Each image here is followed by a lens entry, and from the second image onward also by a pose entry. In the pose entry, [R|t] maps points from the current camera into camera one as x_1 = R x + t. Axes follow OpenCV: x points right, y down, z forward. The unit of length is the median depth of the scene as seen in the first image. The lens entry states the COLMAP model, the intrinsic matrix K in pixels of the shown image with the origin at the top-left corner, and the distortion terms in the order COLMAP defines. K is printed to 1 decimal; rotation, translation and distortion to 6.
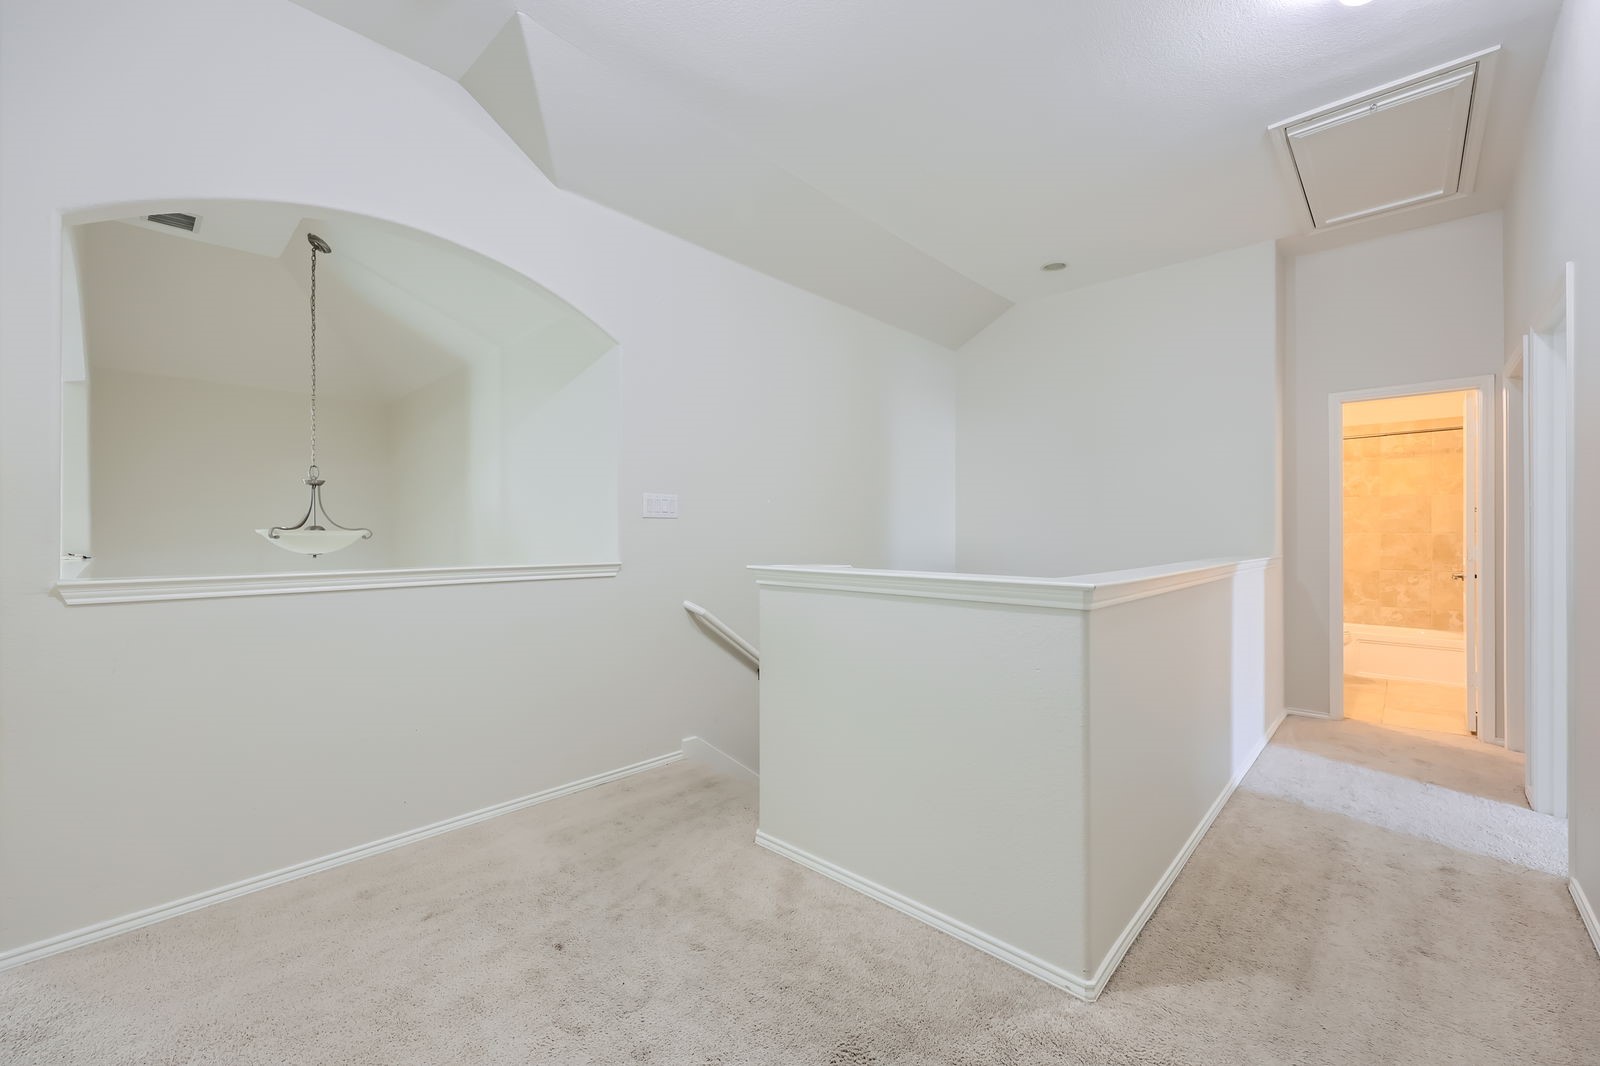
lens RADIAL K [[648.7, 0, 802.2], [0, 648.7, 533.1], [0, 0, 1]] dist [0.008812, 0.000059]
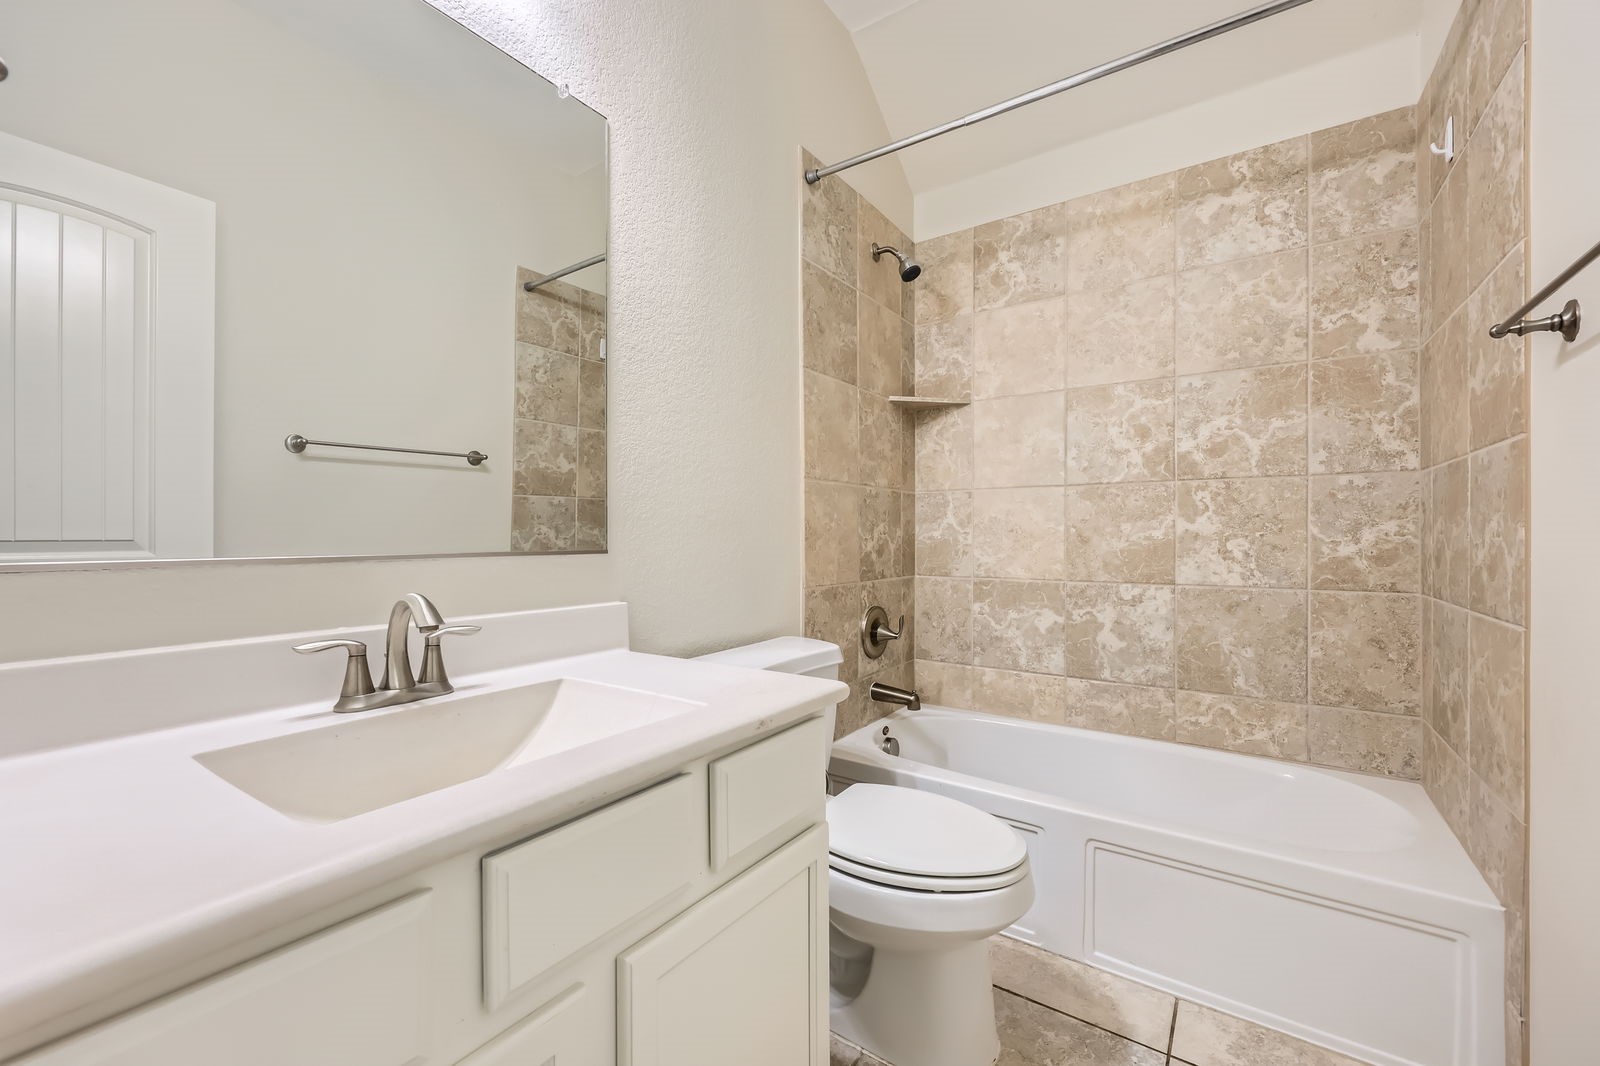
lens RADIAL K [[648.7, 0, 796.2], [0, 648.7, 530.4], [0, 0, 1]] dist [0.008812, 0.000059]
pose [[0.990300, -0.009021, 0.138650, 0.689153], [0.010212, 0.999917, -0.007880, 0.037864], [-0.138568, 0.009219, 0.990310, 0.655115]]
